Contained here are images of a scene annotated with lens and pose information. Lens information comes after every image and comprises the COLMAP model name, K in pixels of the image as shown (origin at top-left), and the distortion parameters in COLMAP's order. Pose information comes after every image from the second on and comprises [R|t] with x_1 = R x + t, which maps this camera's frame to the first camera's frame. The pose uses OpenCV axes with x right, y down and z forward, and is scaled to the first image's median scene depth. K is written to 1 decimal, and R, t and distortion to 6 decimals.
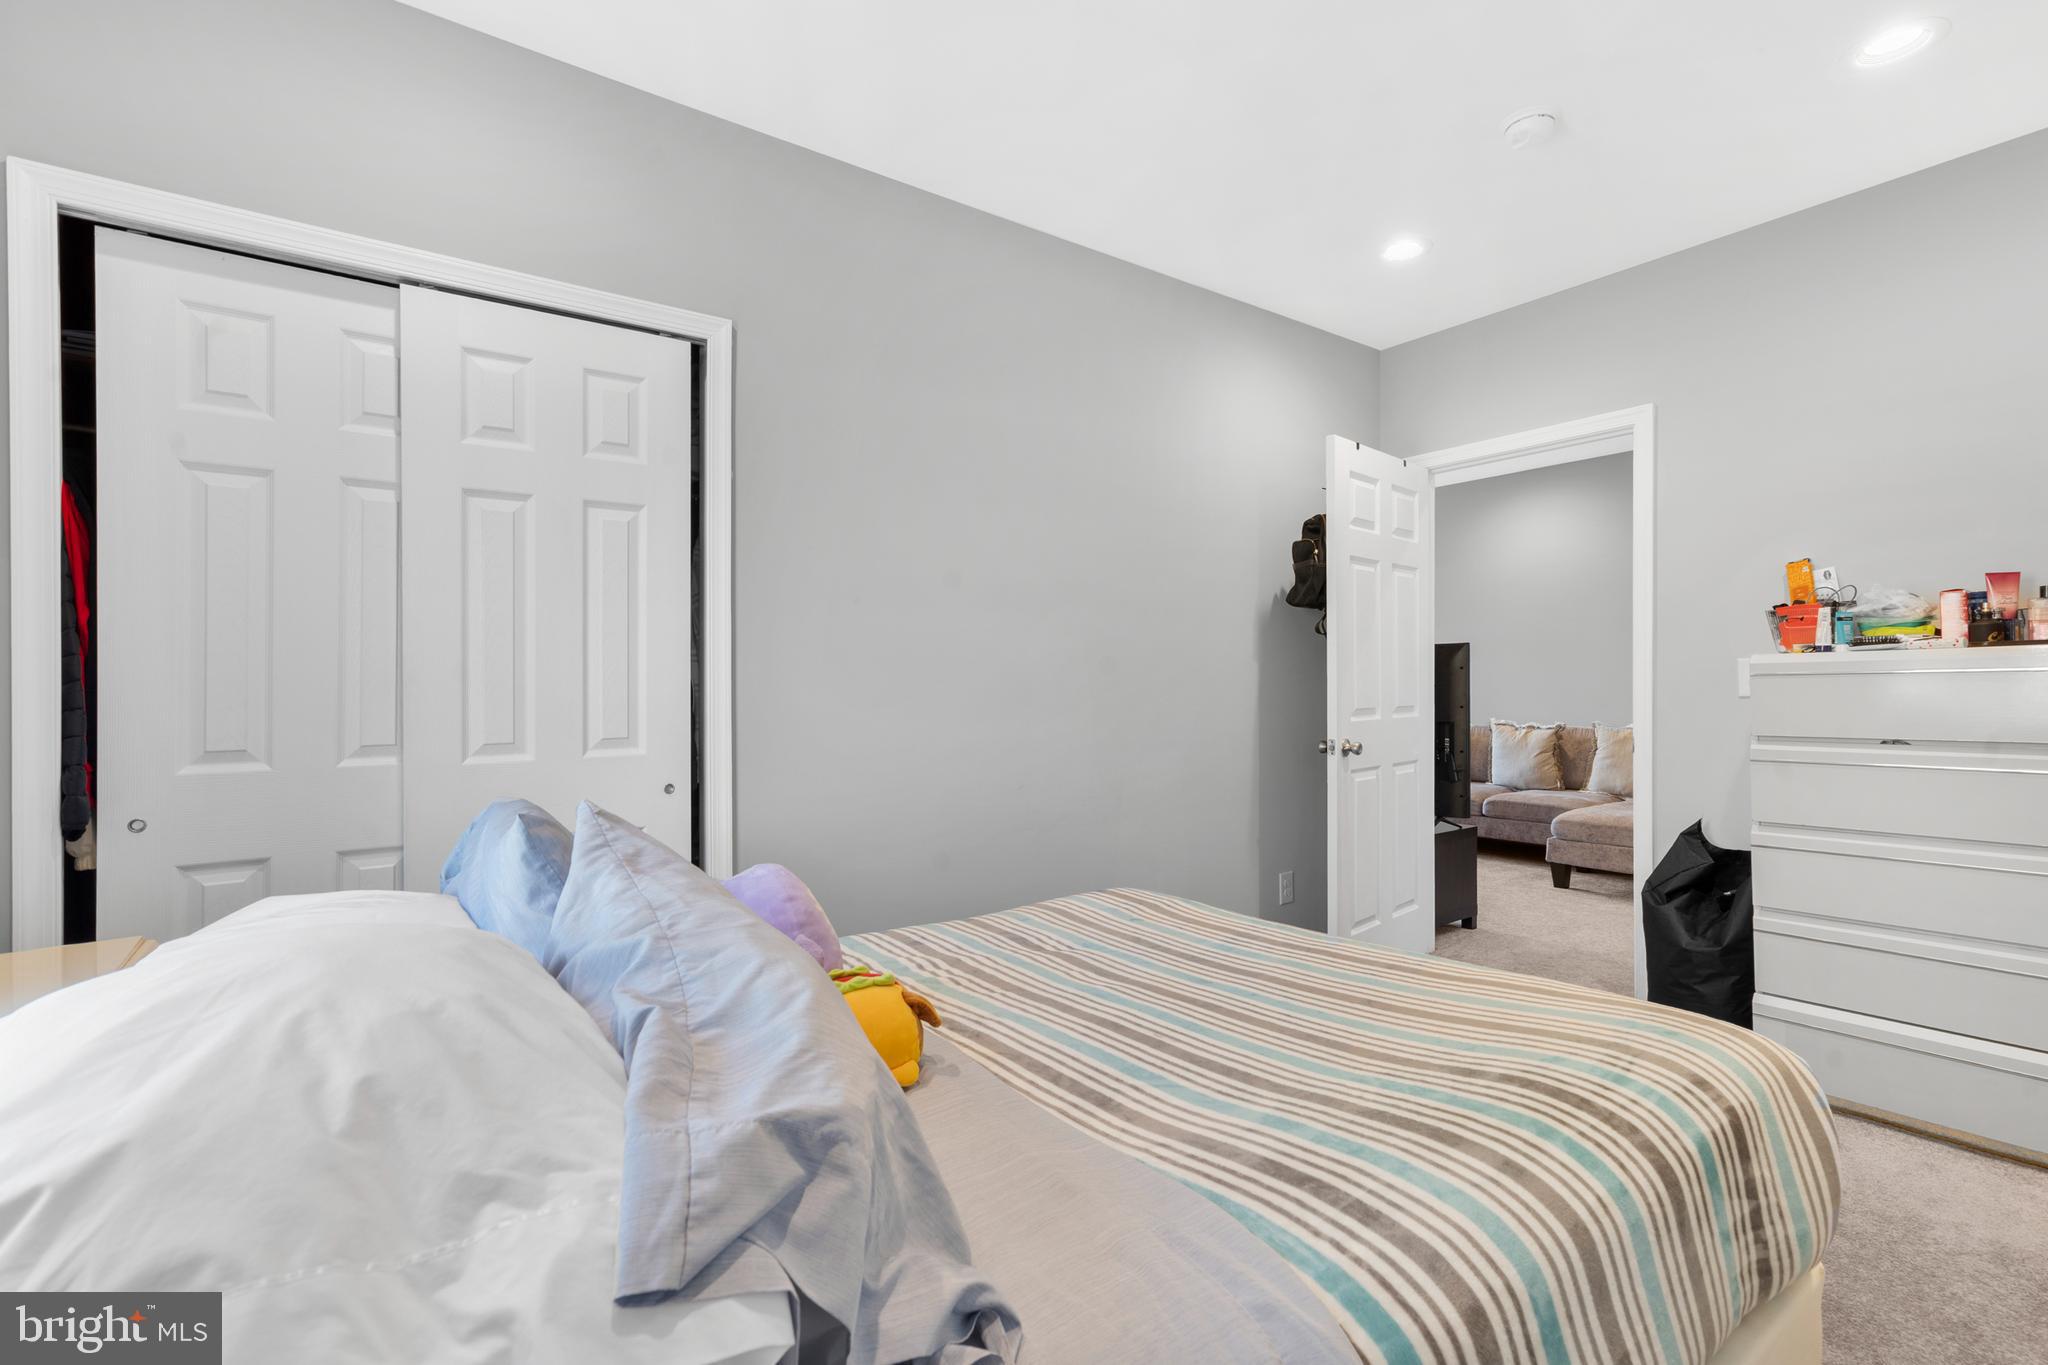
lens RADIAL K [[941.5, 0, 1020.5], [0, 941.5, 688.6], [0, 0, 1]] dist [-0.002370, 0.001041]
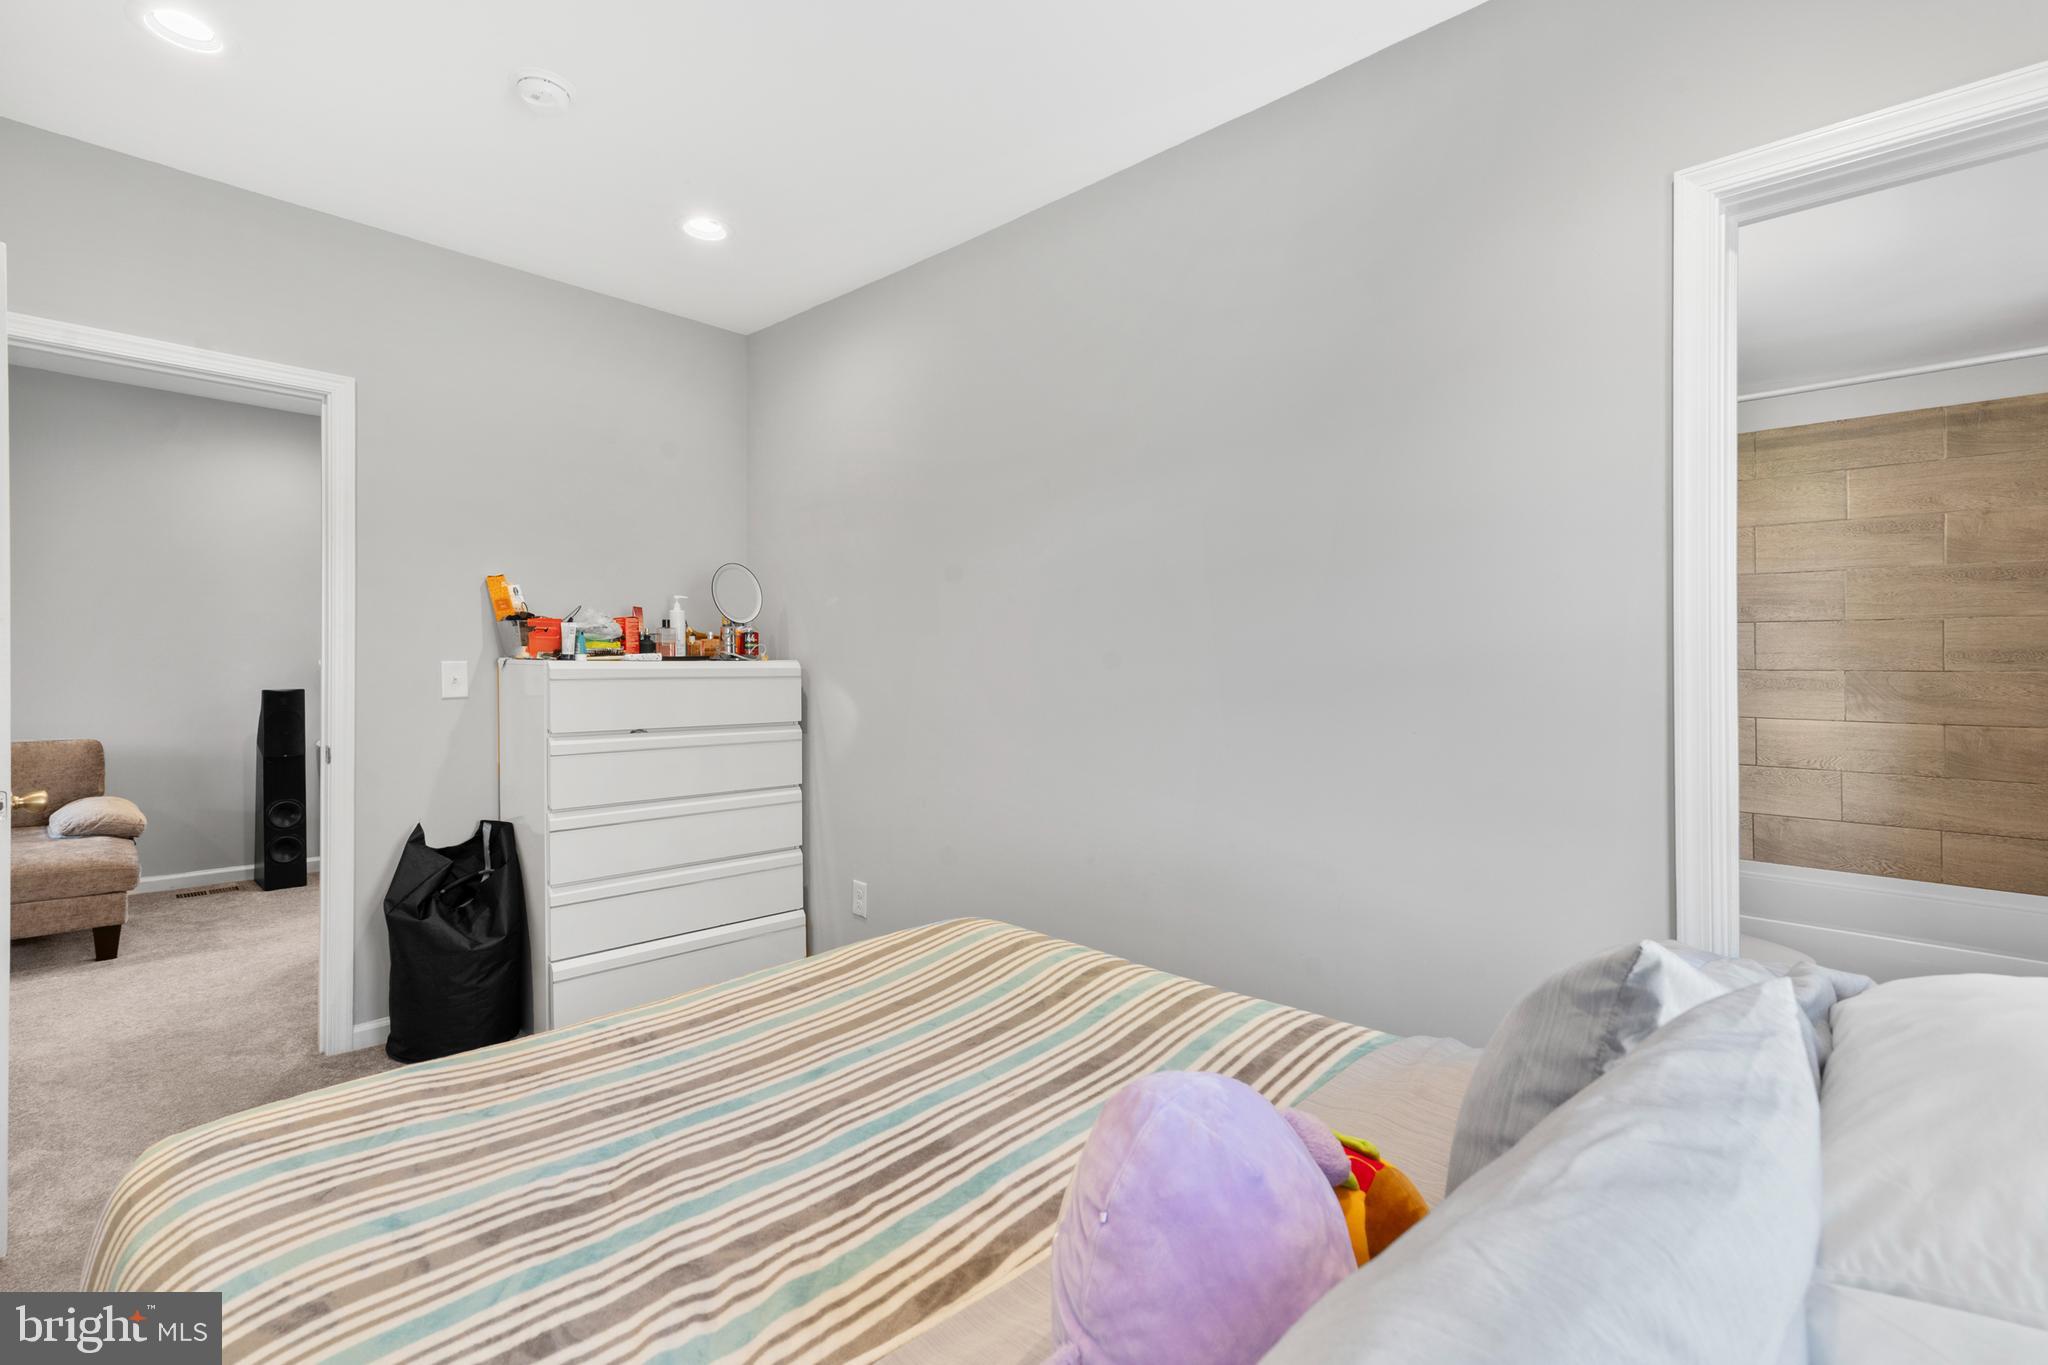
lens RADIAL K [[936.4, 0, 1029.1], [0, 936.4, 675.7], [0, 0, 1]] dist [-0.004265, 0.007751]
pose [[-0.176532, 0.003453, 0.984289, -0.509524], [0.000383, 0.999994, -0.003439, -0.018442], [-0.984295, -0.000230, -0.176532, 0.792144]]
